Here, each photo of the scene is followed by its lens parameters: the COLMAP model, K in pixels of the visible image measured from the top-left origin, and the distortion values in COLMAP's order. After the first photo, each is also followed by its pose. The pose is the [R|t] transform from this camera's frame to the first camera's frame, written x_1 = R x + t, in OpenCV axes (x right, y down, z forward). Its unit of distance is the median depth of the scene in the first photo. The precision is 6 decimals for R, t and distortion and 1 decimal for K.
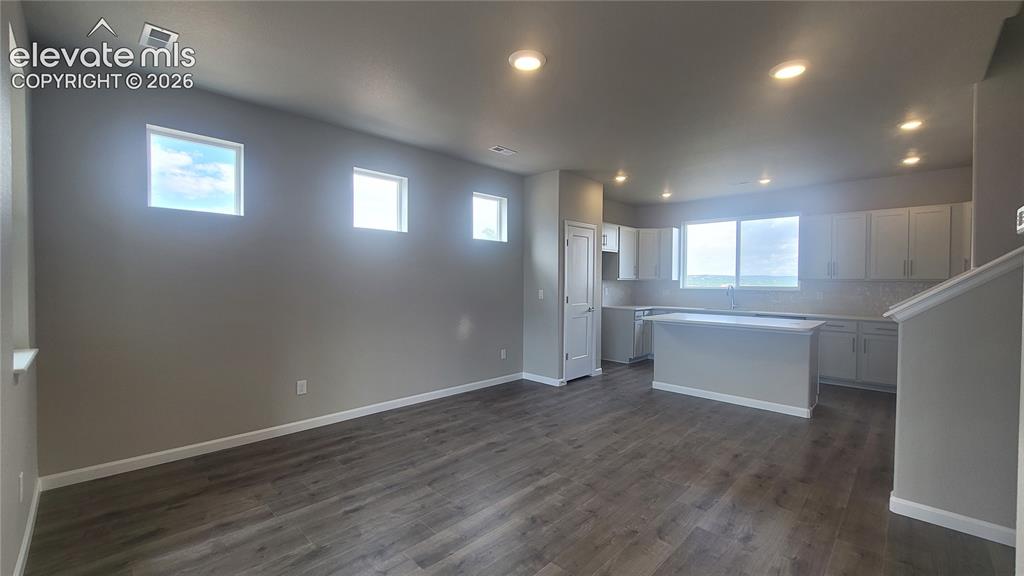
lens RADIAL K [[419.2, 0, 518.2], [0, 419.2, 290.1], [0, 0, 1]] dist [-0.001752, -0.000155]
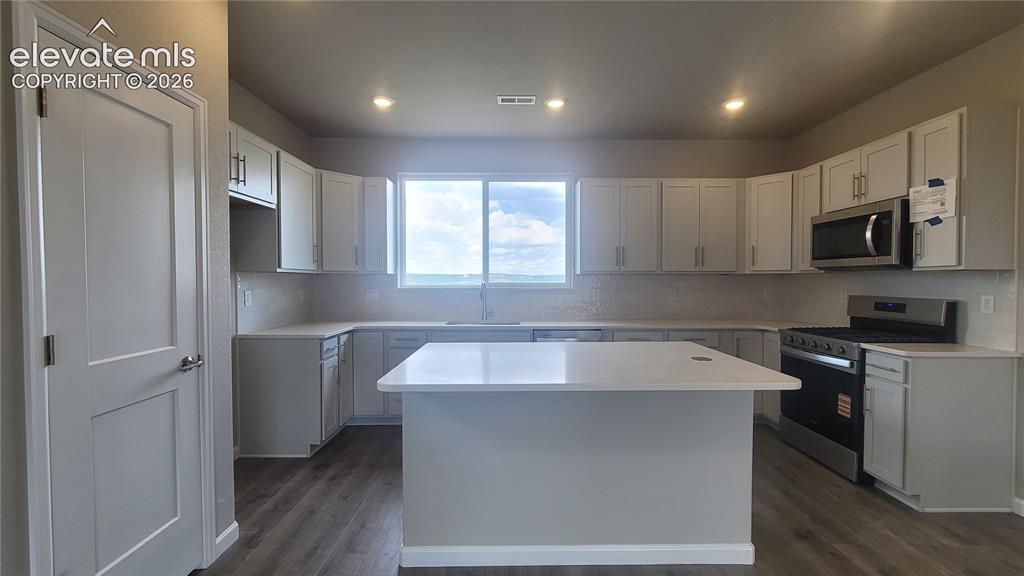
lens RADIAL K [[419.2, 0, 518.2], [0, 419.2, 290.1], [0, 0, 1]] dist [-0.001752, -0.000155]
pose [[0.713333, -0.023468, 0.700432, 0.113631], [0.018666, 0.999721, 0.014486, -0.007124], [-0.700576, 0.002741, 0.713572, 0.528168]]
